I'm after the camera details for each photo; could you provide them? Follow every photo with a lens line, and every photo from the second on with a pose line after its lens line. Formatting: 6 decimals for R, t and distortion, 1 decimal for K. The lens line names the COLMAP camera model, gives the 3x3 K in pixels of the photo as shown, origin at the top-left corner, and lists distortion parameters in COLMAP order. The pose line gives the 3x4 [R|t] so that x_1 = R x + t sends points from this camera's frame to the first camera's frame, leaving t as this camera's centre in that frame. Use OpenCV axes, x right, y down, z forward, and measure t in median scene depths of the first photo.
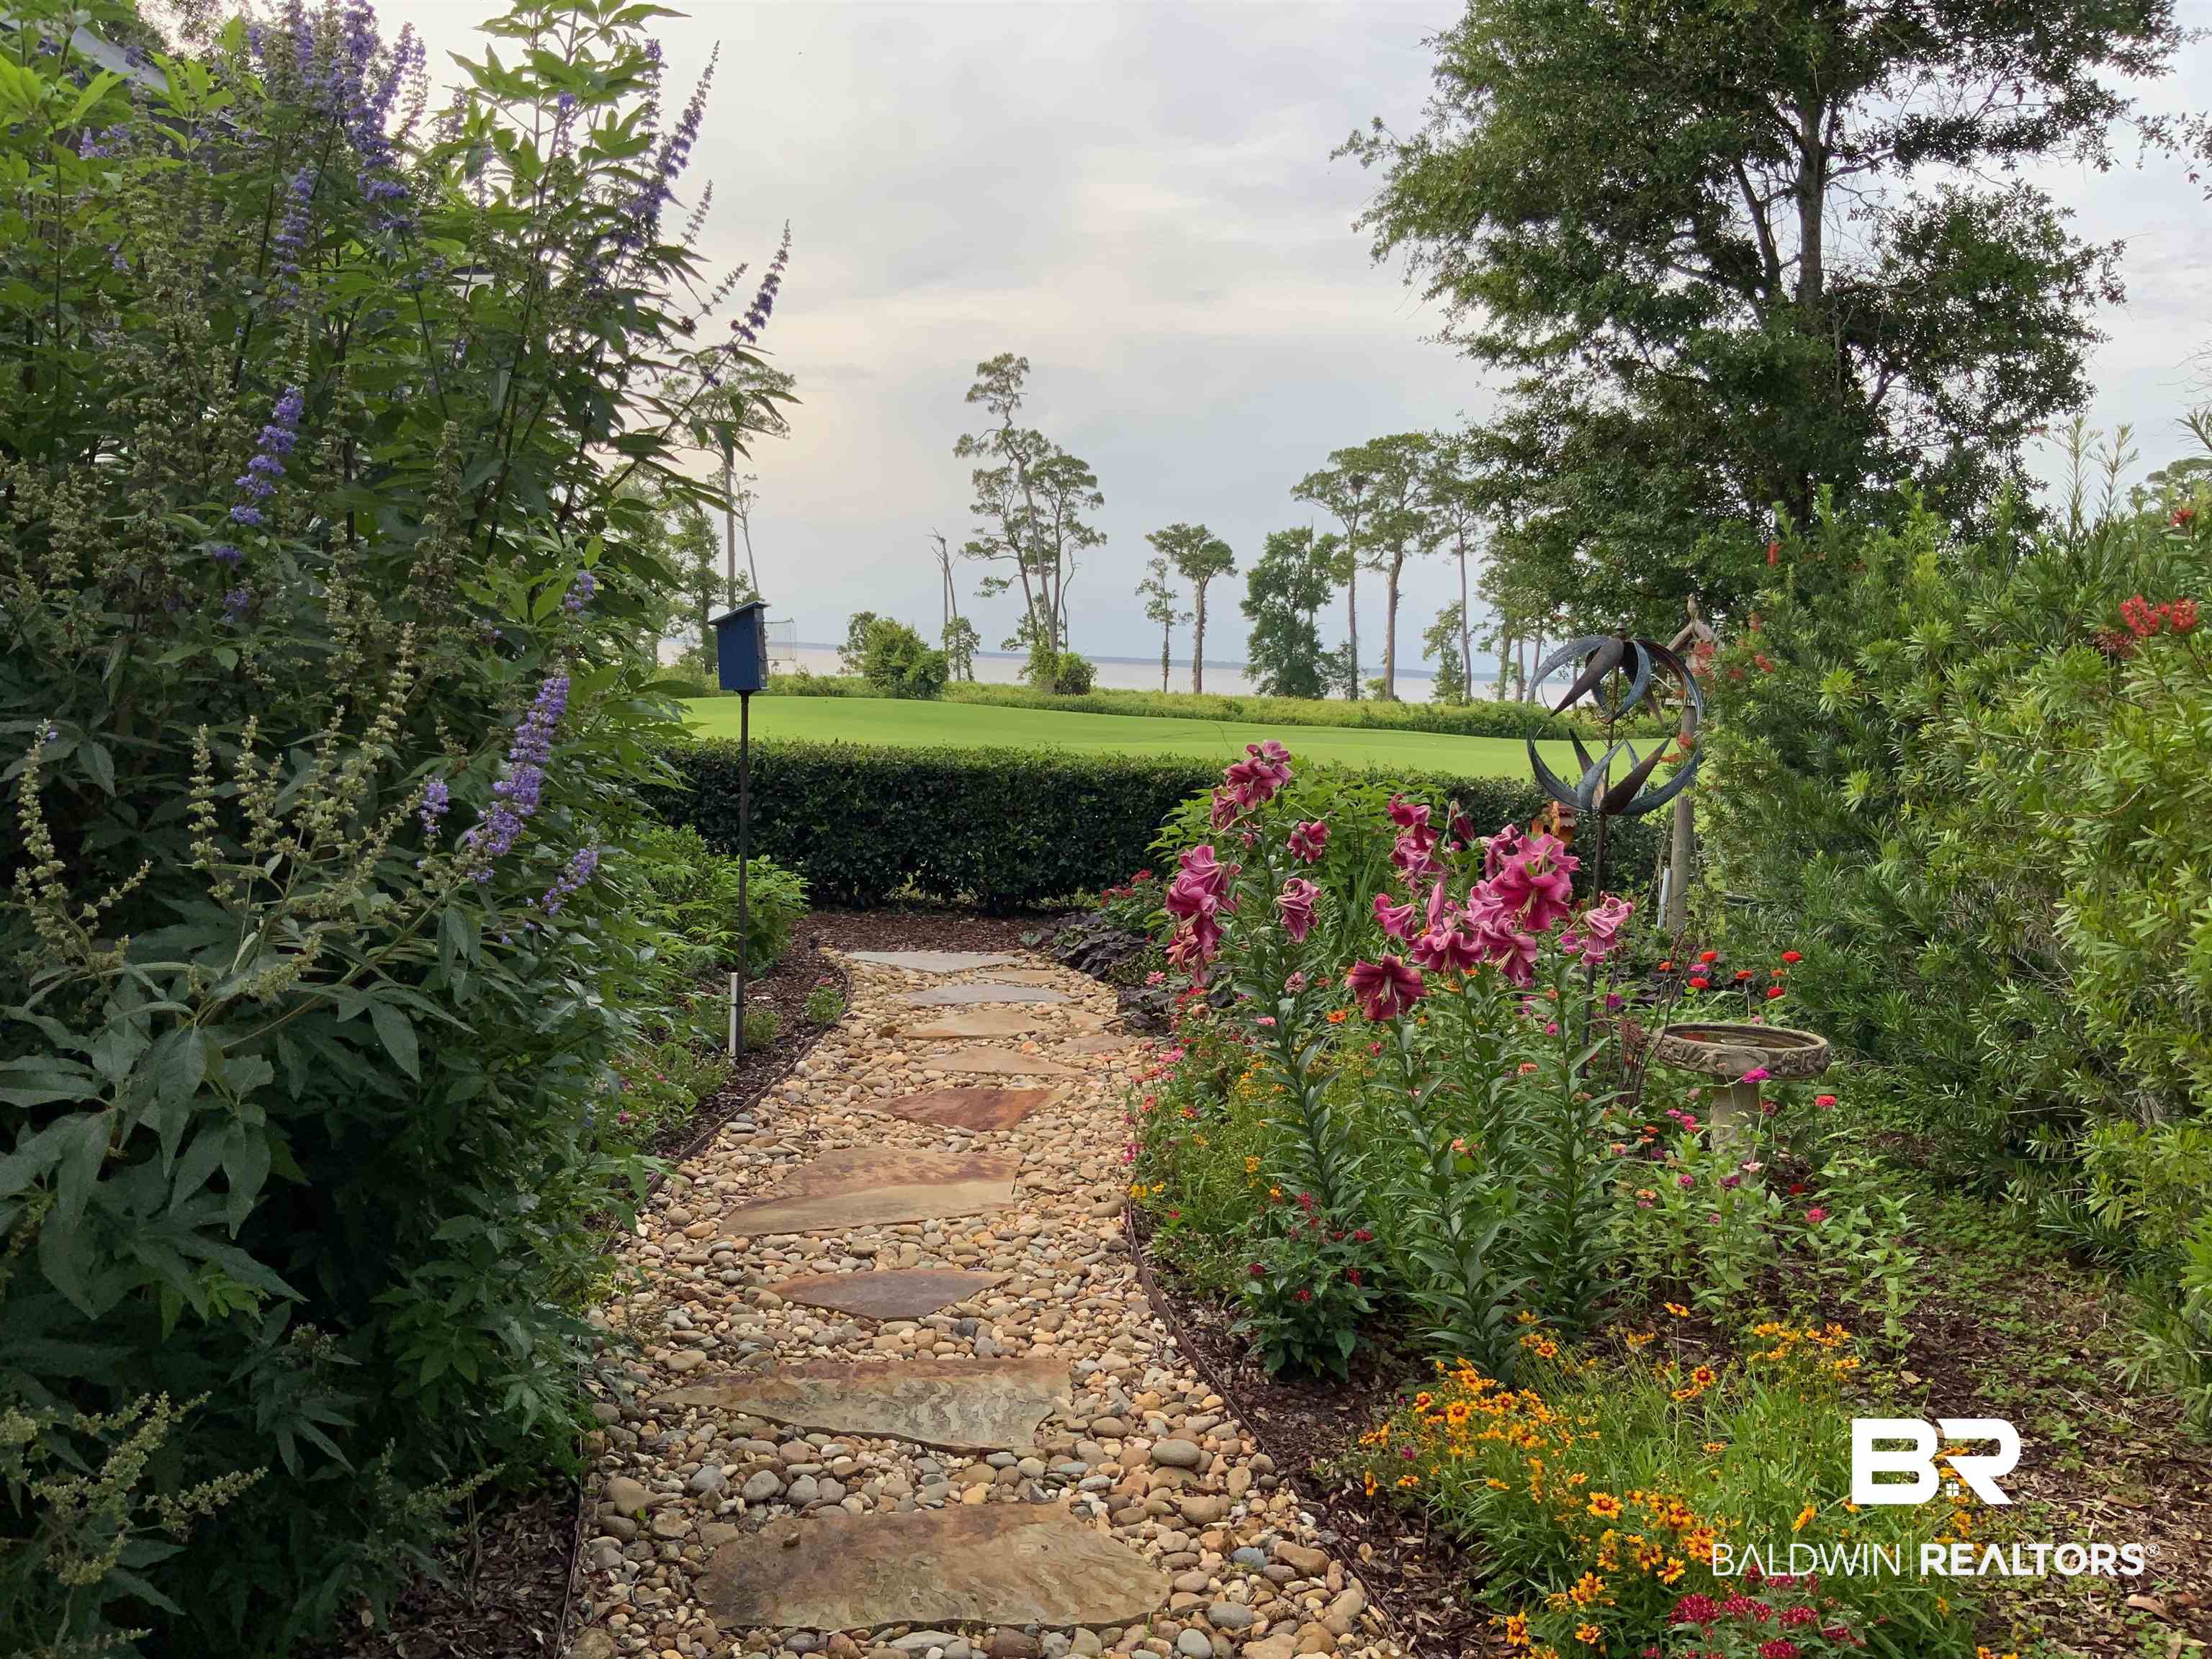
lens RADIAL K [[1831.1, 0, 1107.2], [0, 1831.1, 810.1], [0, 0, 1]] dist [0.043657, -0.084285]
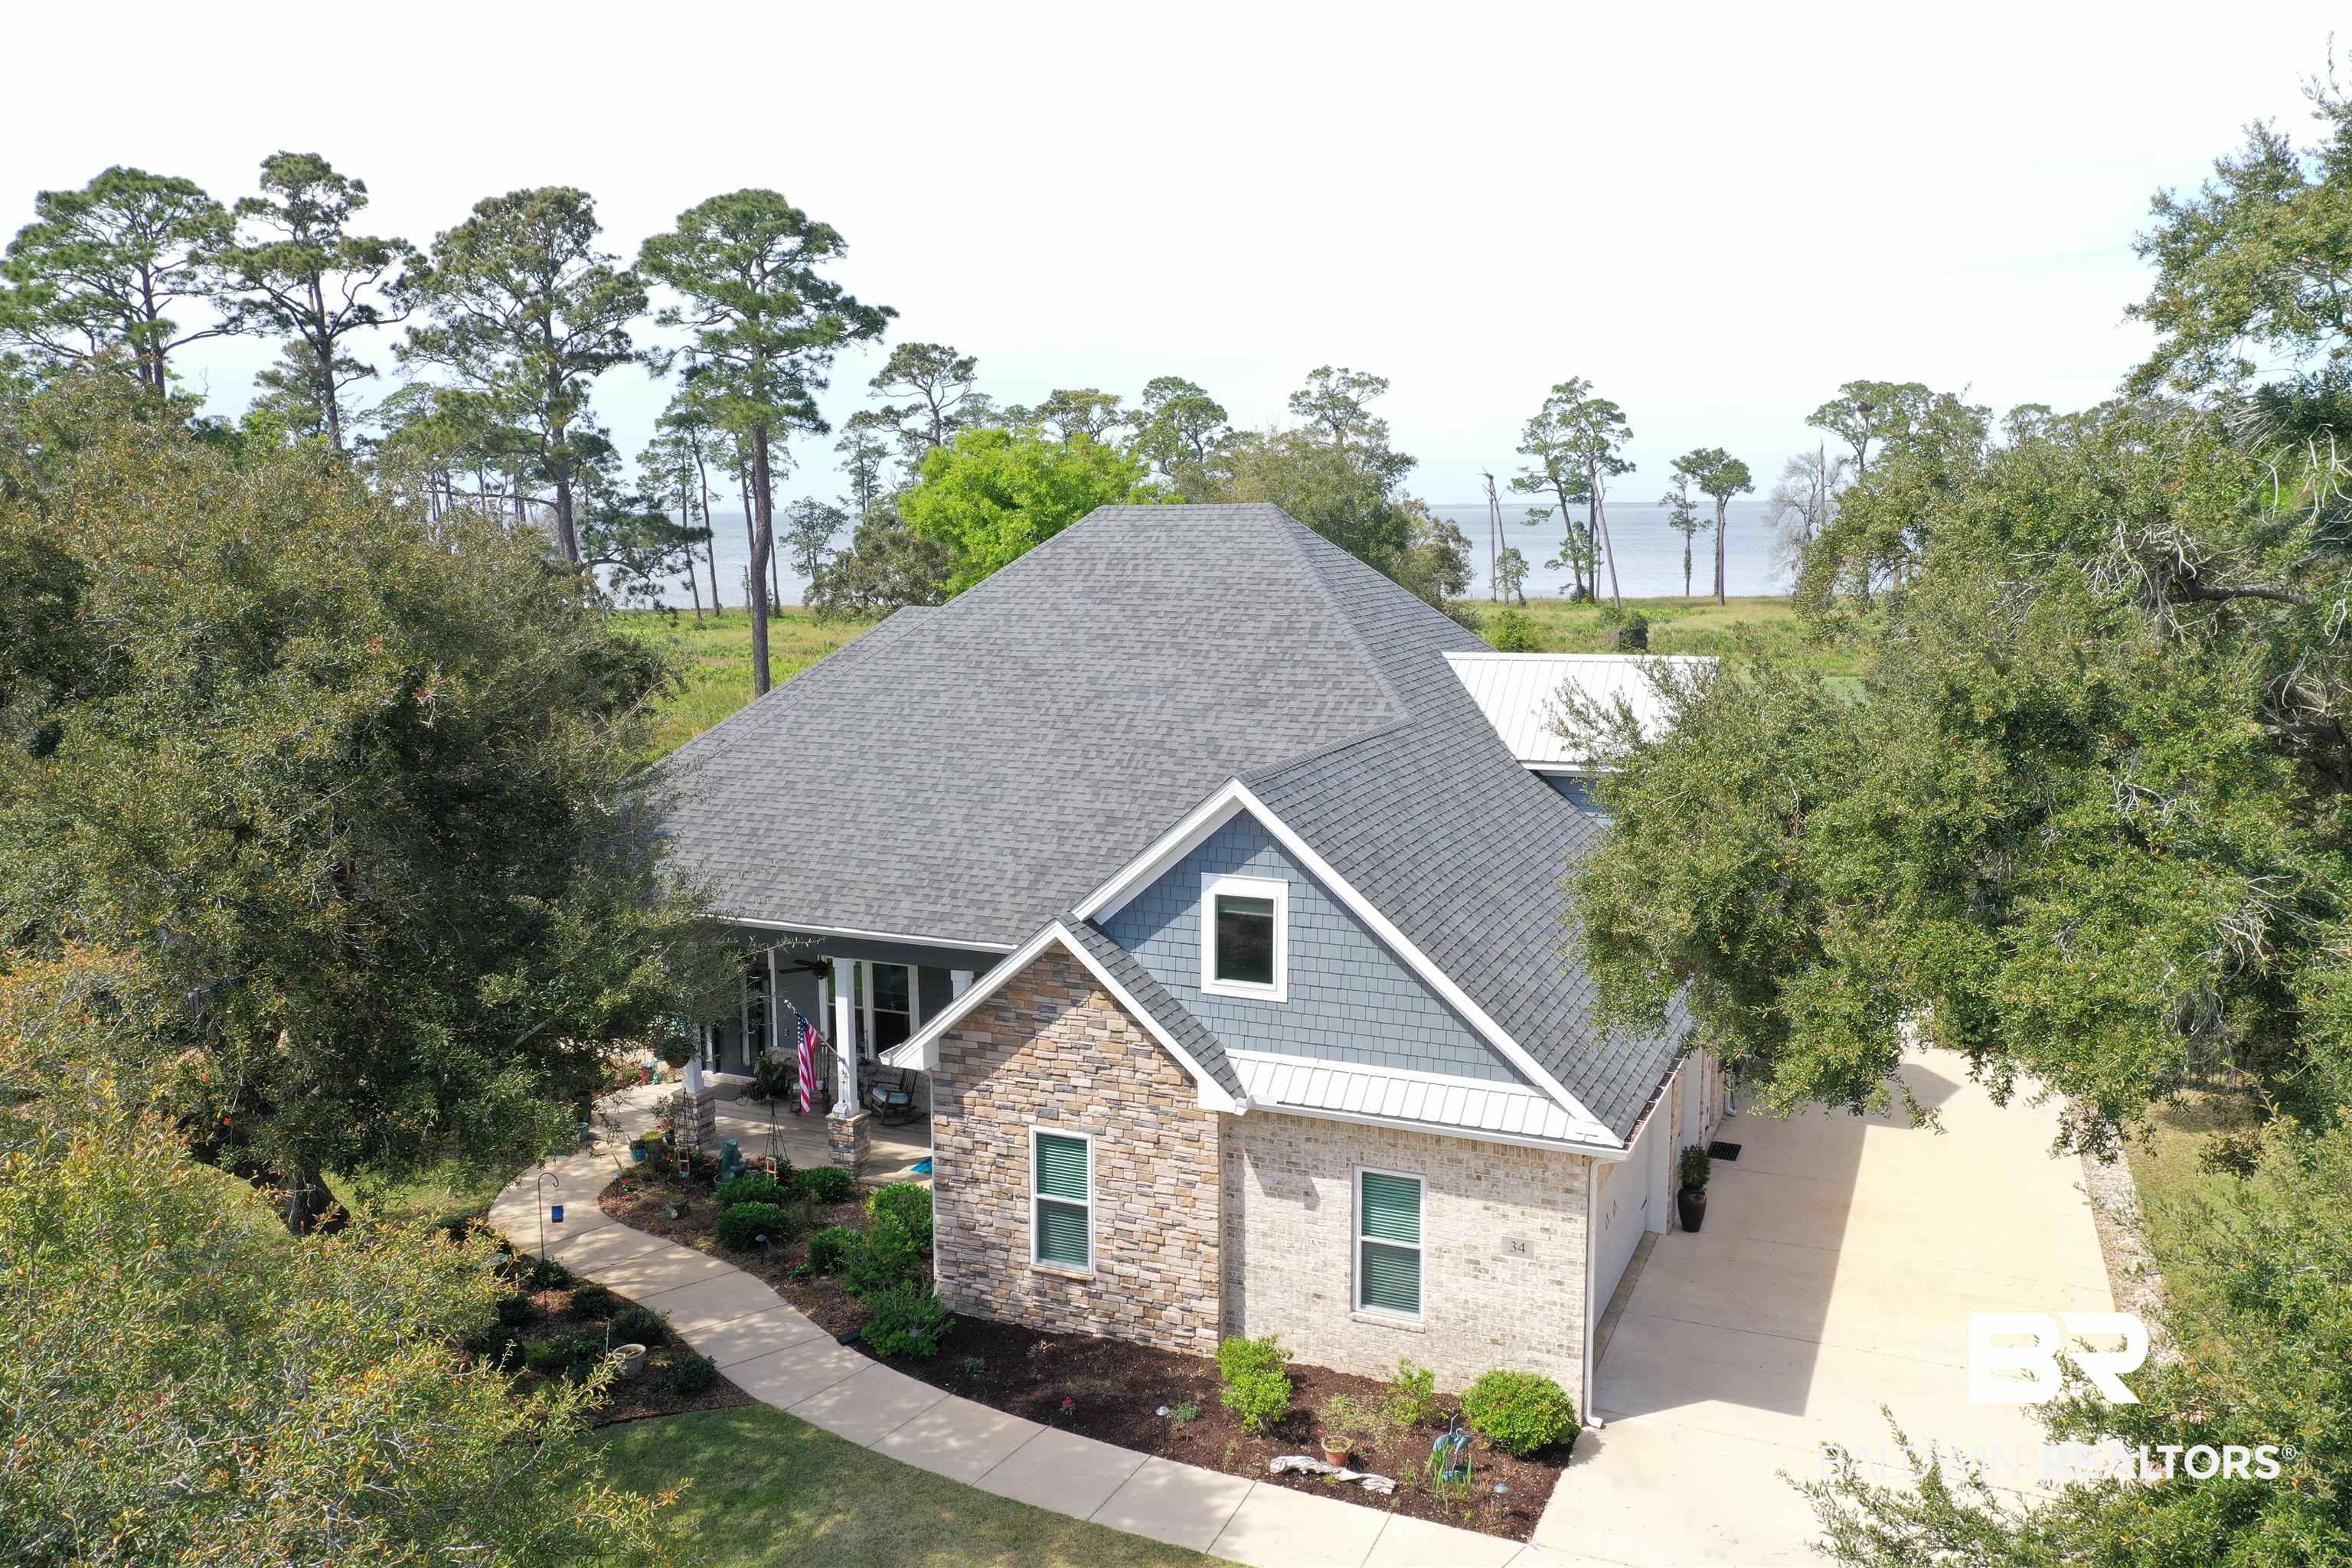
lens RADIAL K [[1878.9, 0, 1172.0], [0, 1878.9, 775.7], [0, 0, 1]] dist [0.012118, 0.001311]
pose [[0.974626, -0.019994, -0.222943, -0.024947], [0.032586, 0.998066, 0.052945, -0.027761], [0.221453, -0.058866, 0.973393, -0.227304]]
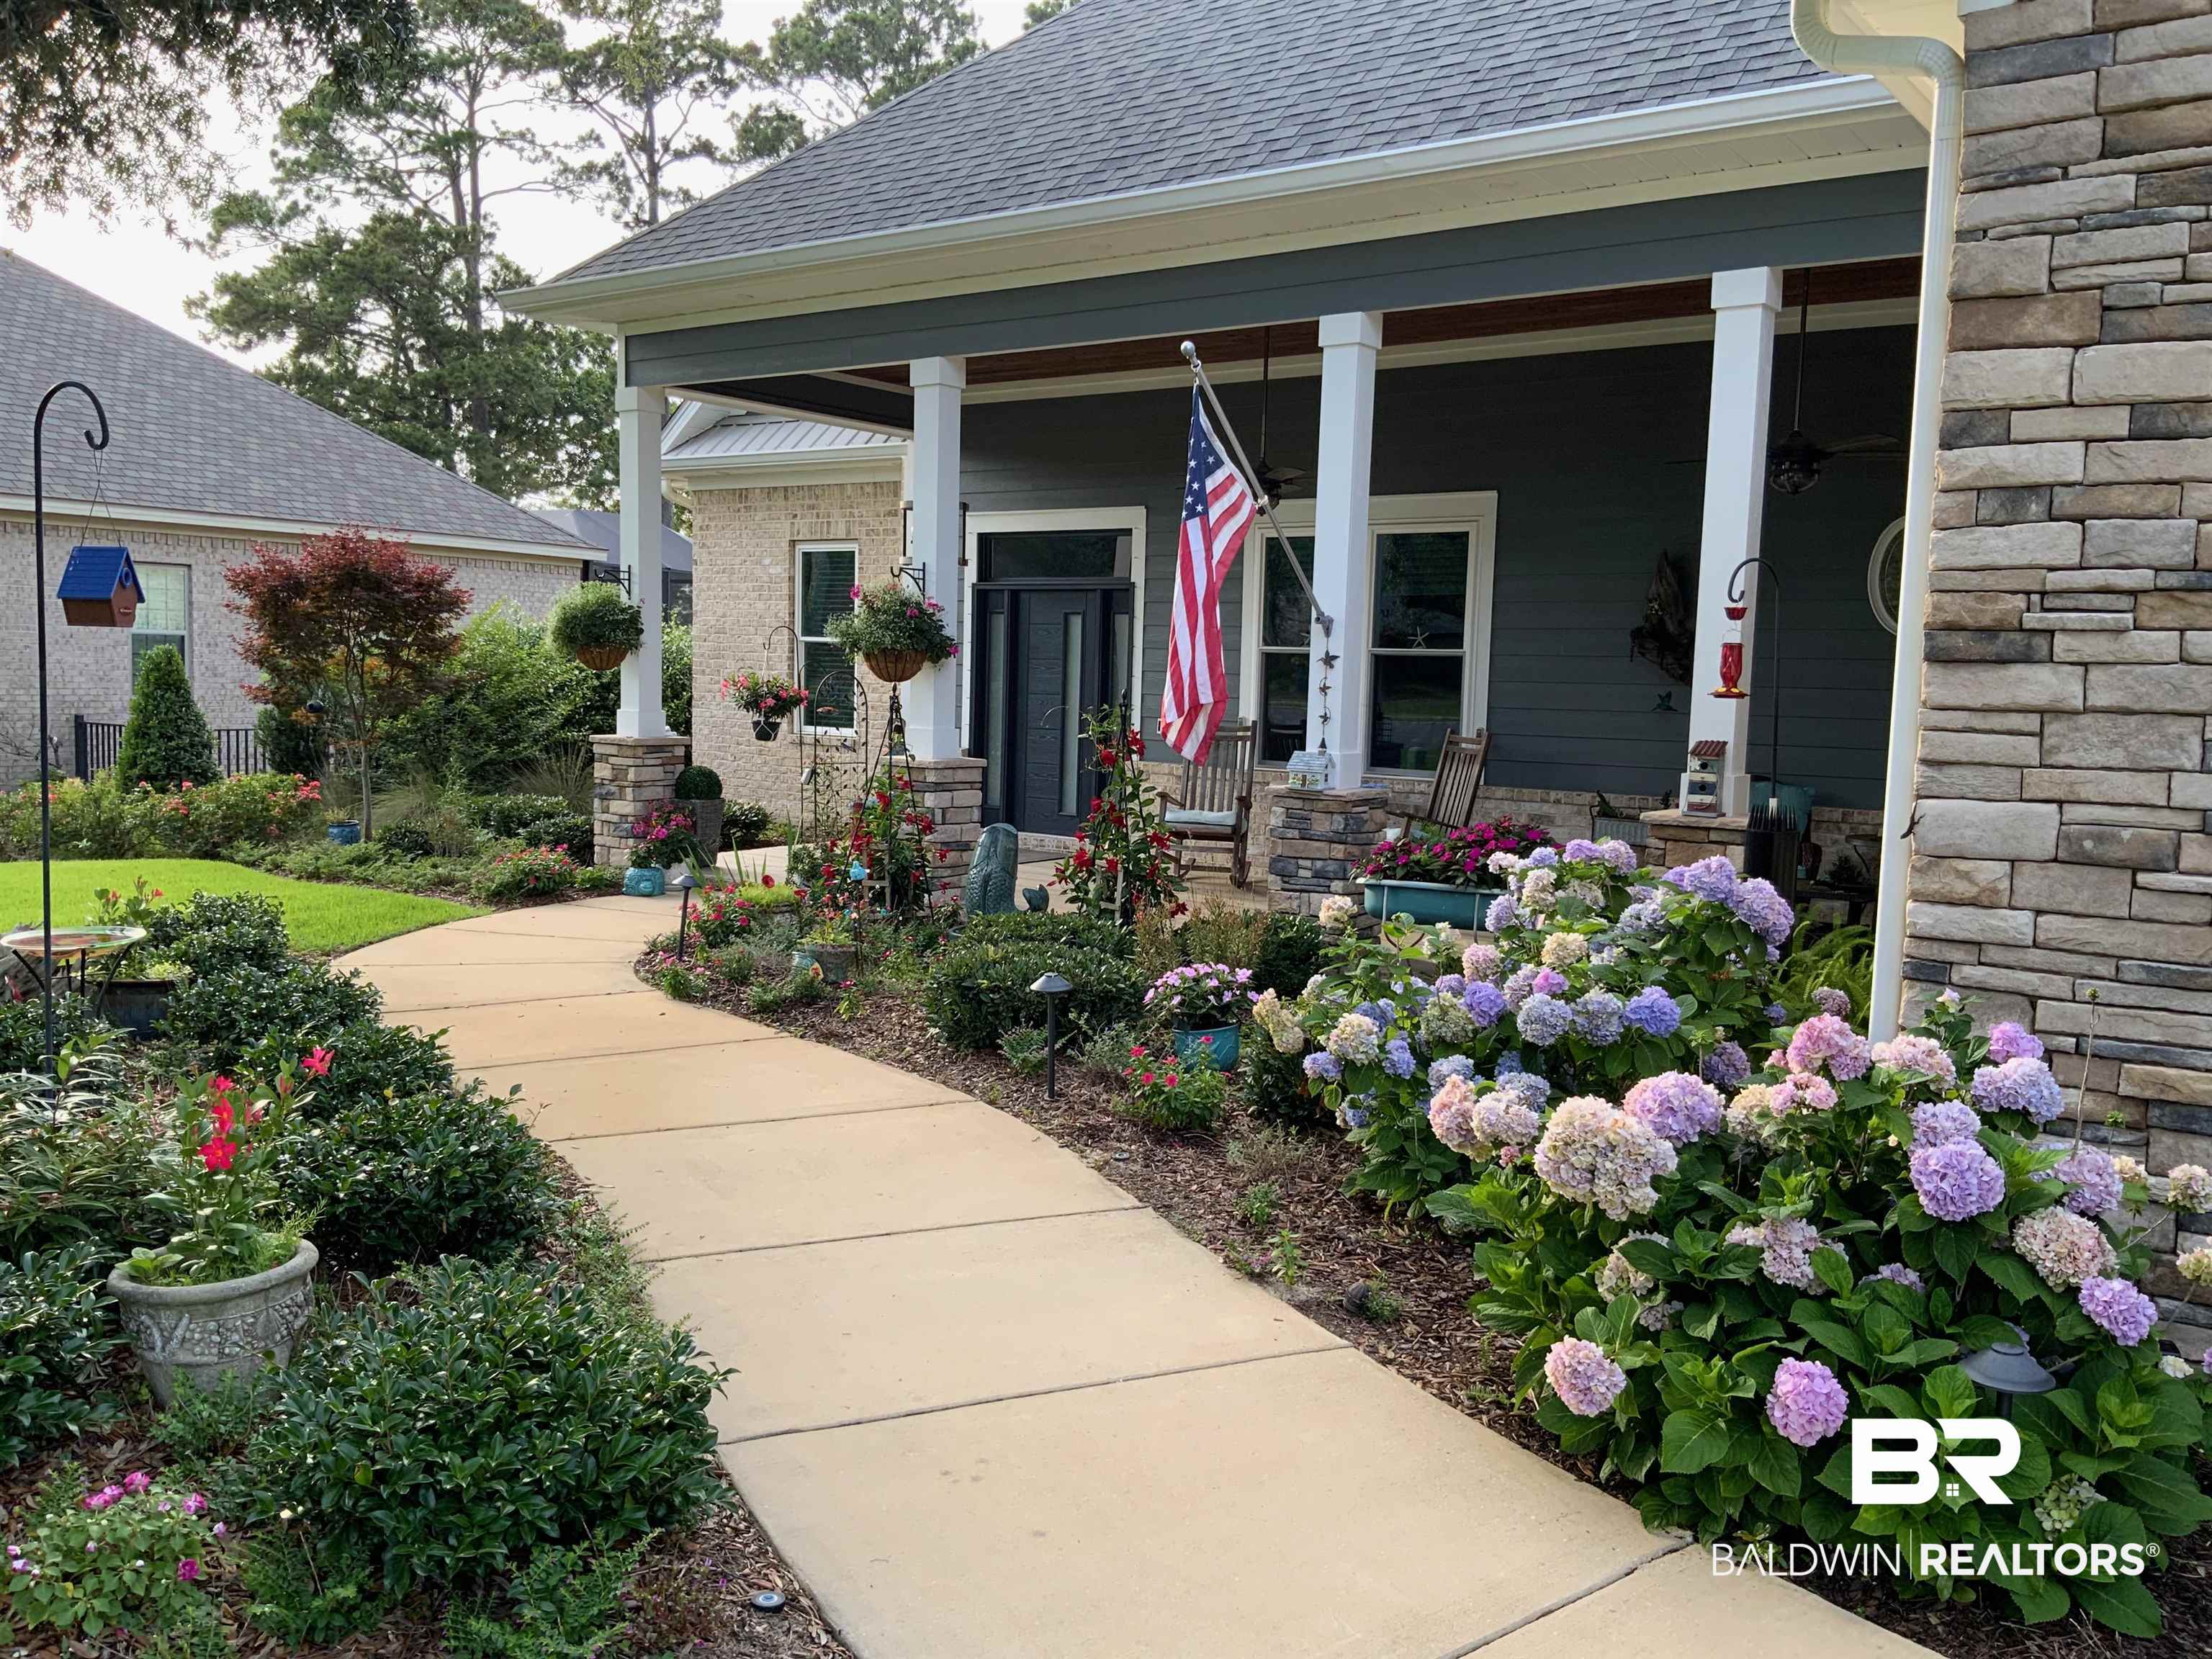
lens RADIAL K [[1831.1, 0, 1106.5], [0, 1831.1, 837.1], [0, 0, 1]] dist [0.043657, -0.084285]
pose [[0.898216, 0.018731, -0.439155, -0.067371], [-0.020372, 0.999792, 0.000975, 0.007827], [0.439082, 0.008071, 0.898411, -0.136303]]
